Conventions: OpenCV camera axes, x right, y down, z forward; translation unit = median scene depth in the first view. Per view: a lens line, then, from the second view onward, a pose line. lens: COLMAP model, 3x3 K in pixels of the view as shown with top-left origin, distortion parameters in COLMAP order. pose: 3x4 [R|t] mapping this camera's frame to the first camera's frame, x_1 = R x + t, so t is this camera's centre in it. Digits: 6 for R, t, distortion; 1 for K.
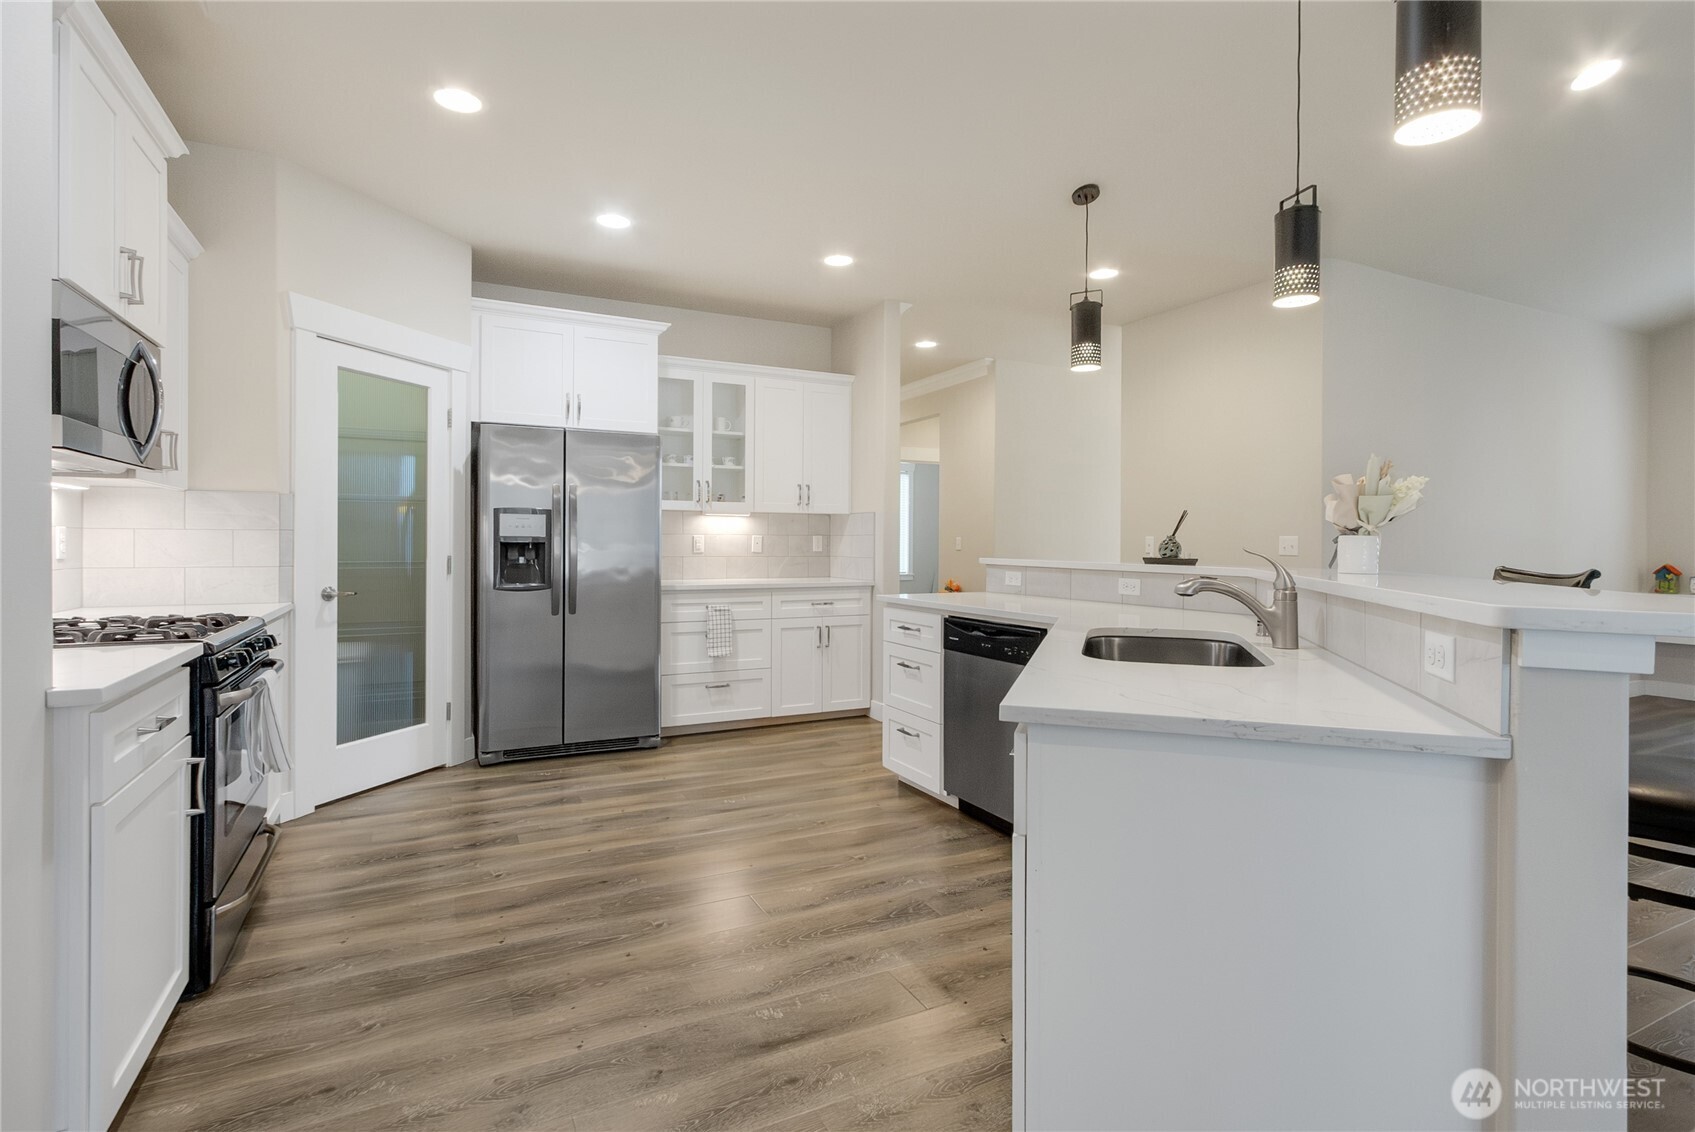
lens RADIAL K [[795.3, 0, 842.3], [0, 795.3, 551.0], [0, 0, 1]] dist [-0.001187, 0.000009]
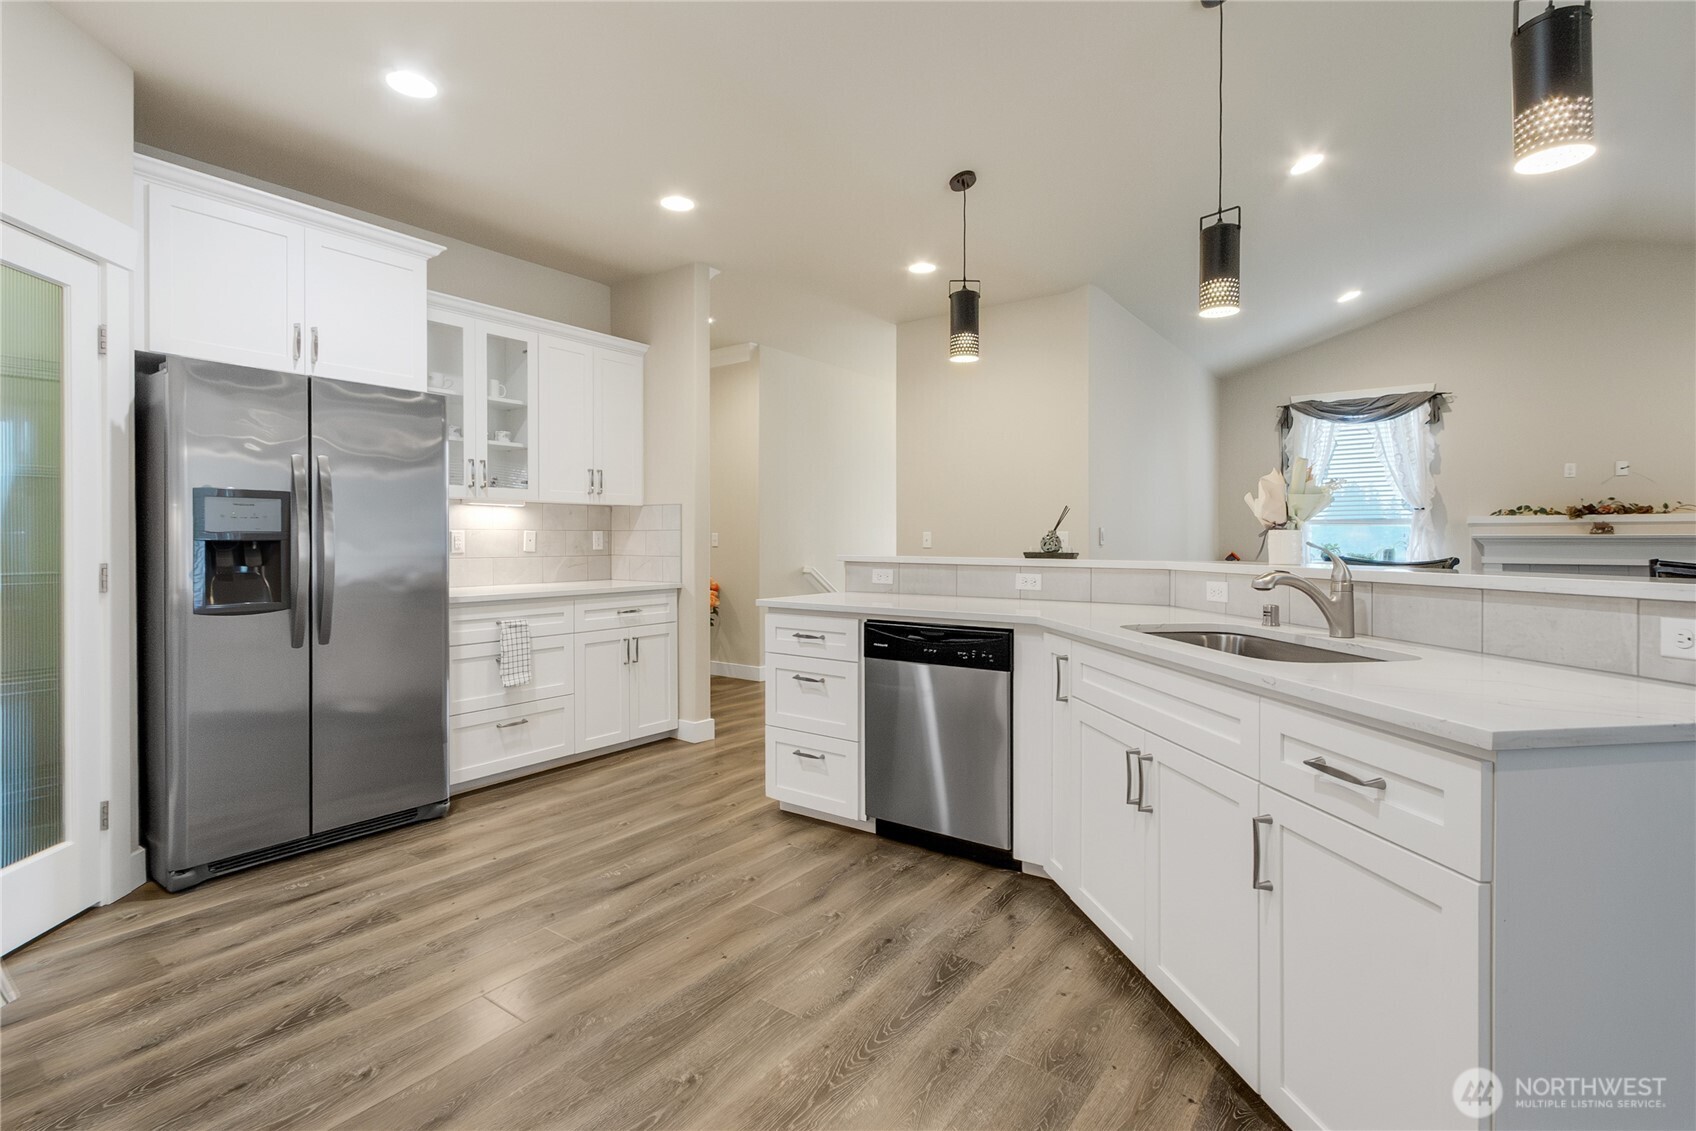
lens RADIAL K [[795.8, 0, 844.8], [0, 795.8, 549.4], [0, 0, 1]] dist [-0.001187, 0.000009]
pose [[0.891127, -0.011503, 0.453607, -0.259236], [0.009825, 0.999933, 0.006055, -0.003128], [-0.453647, -0.000939, 0.891181, 0.187588]]
